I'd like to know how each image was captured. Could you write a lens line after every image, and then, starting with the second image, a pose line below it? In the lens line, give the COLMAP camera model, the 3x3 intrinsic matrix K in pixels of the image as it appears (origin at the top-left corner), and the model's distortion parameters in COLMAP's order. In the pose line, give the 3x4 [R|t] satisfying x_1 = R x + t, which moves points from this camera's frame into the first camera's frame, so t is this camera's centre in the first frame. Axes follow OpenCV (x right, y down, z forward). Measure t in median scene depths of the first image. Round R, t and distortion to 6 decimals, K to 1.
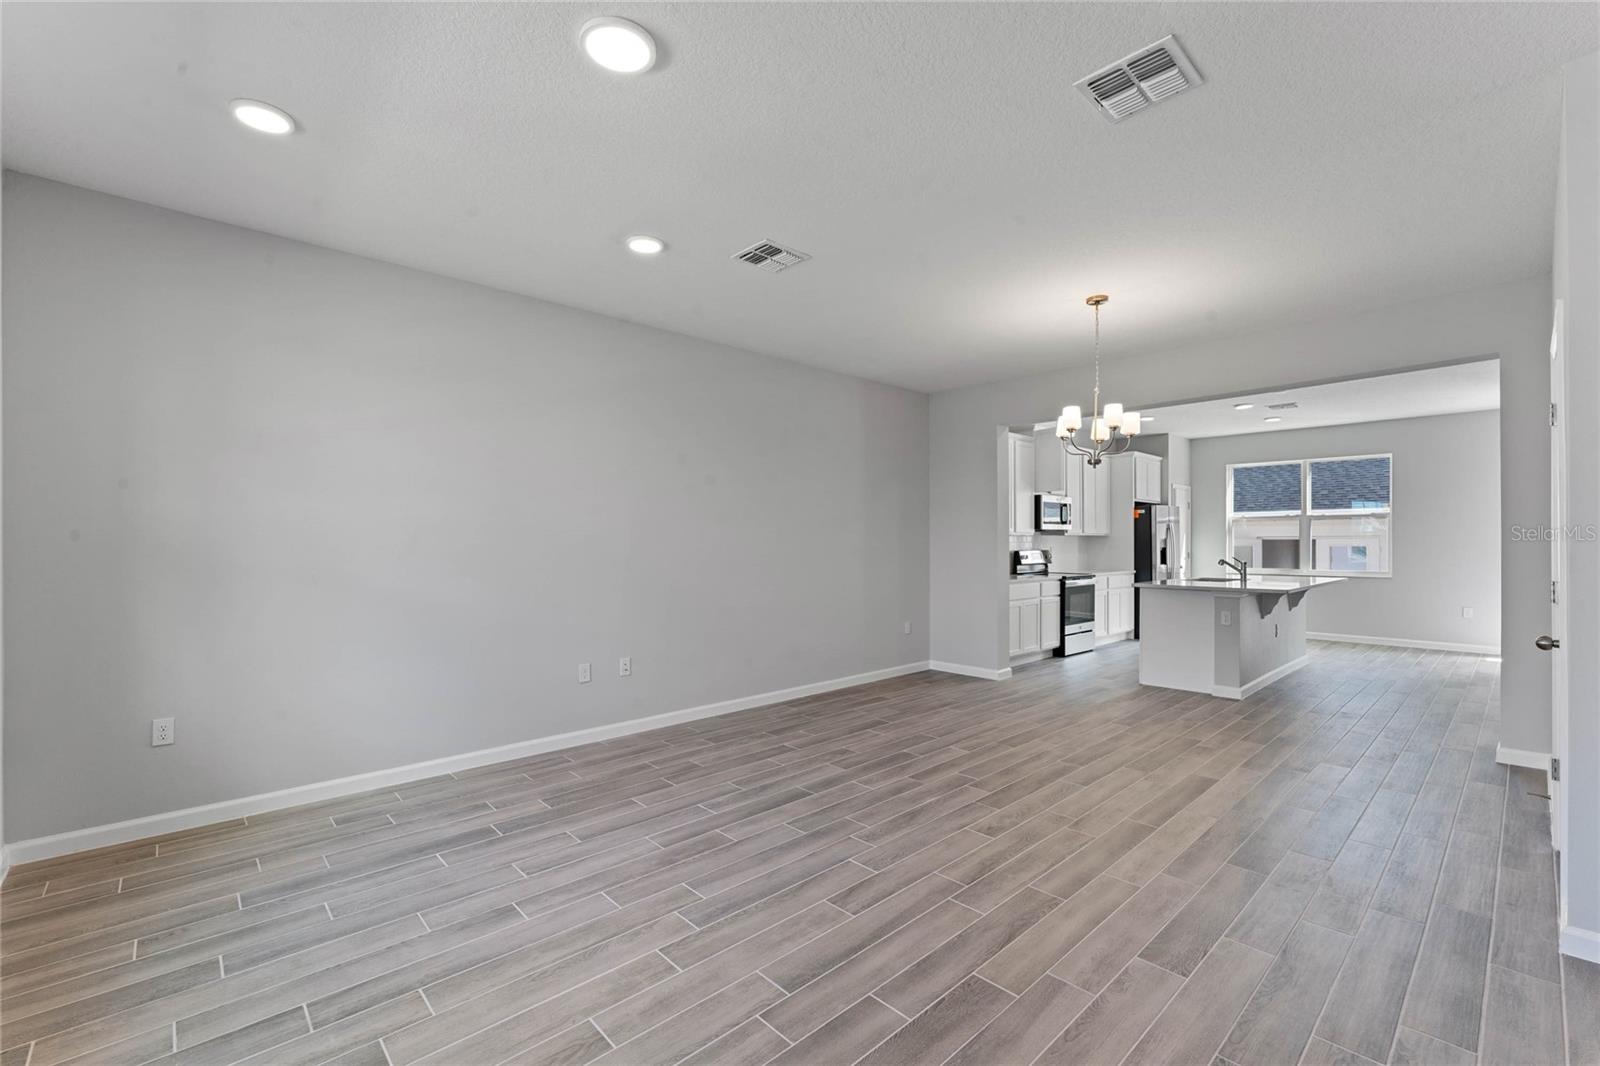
lens RADIAL K [[693.9, 0, 808.9], [0, 693.9, 539.9], [0, 0, 1]] dist [0.002154, -0.000048]
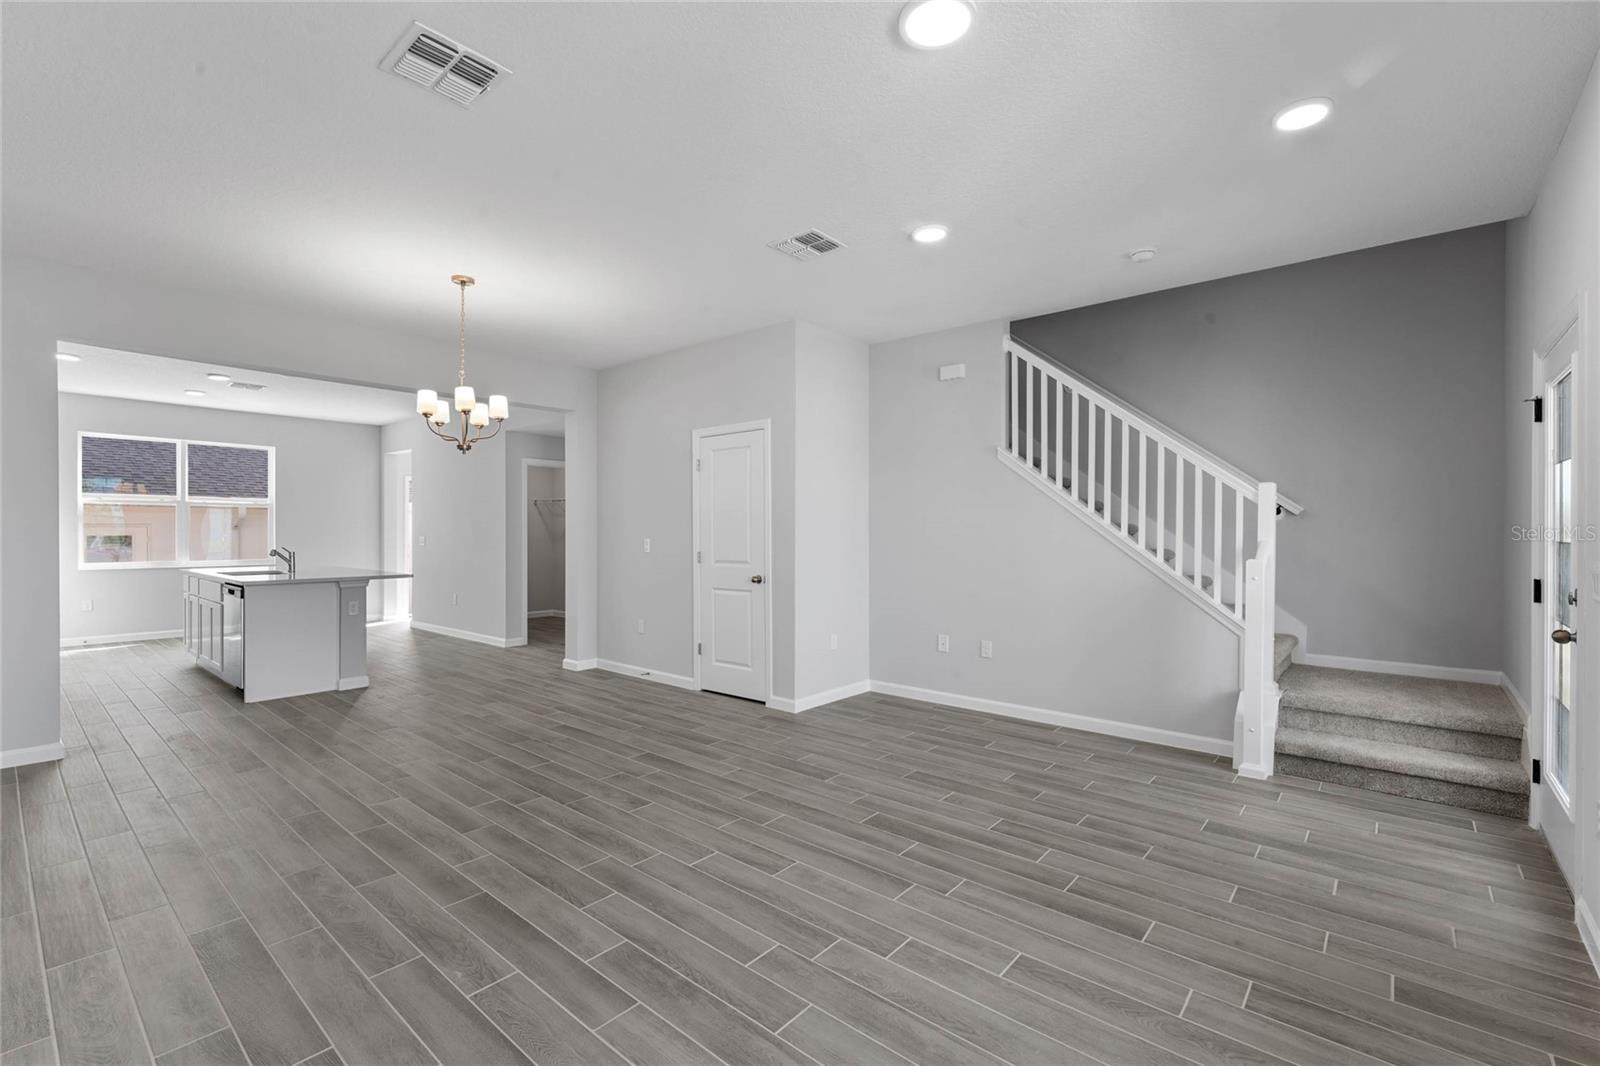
lens RADIAL K [[693.9, 0, 803.4], [0, 693.9, 532.9], [0, 0, 1]] dist [0.002154, -0.000048]
pose [[-0.116485, -0.001156, 0.993192, -0.799476], [-0.003735, 0.999993, 0.000725, 0.004993], [-0.993185, -0.003626, -0.116488, 0.851598]]
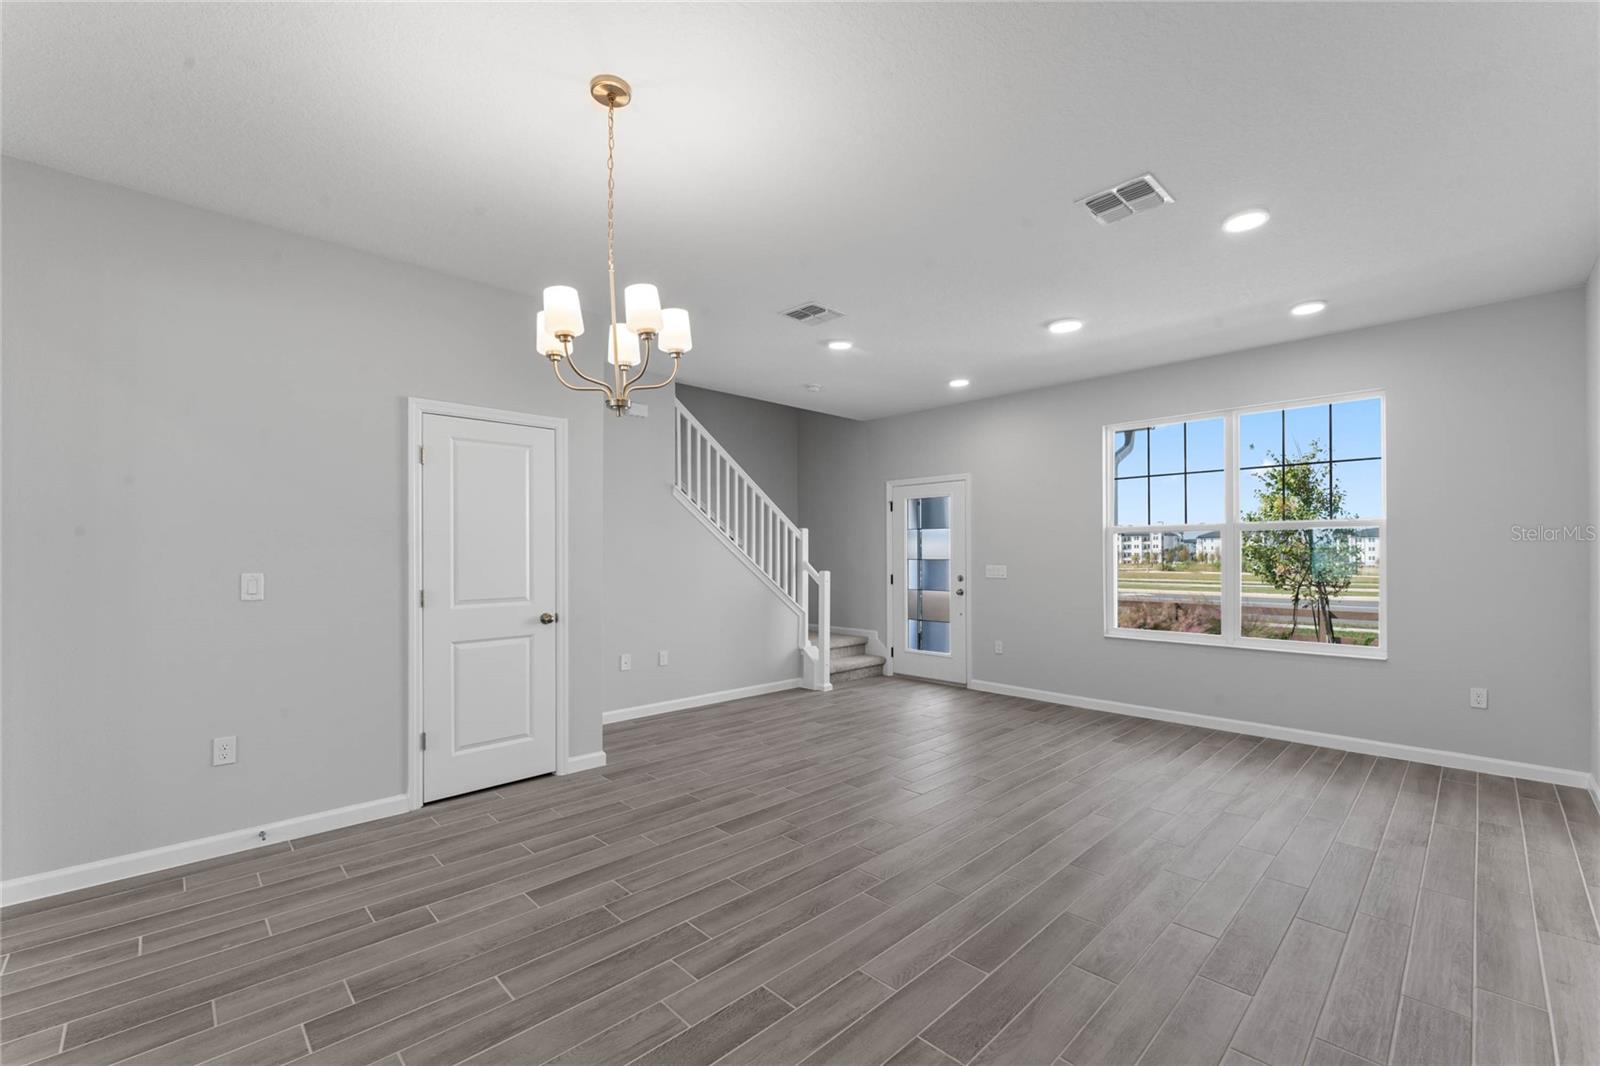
lens RADIAL K [[646.3, 0, 805.0], [0, 646.3, 546.8], [0, 0, 1]] dist [-0.002562, -0.000372]
pose [[-0.999968, 0.002412, -0.007676, 0.362663], [0.002522, 0.999894, -0.014341, 0.001488], [0.007640, -0.014360, -0.999868, 1.963108]]
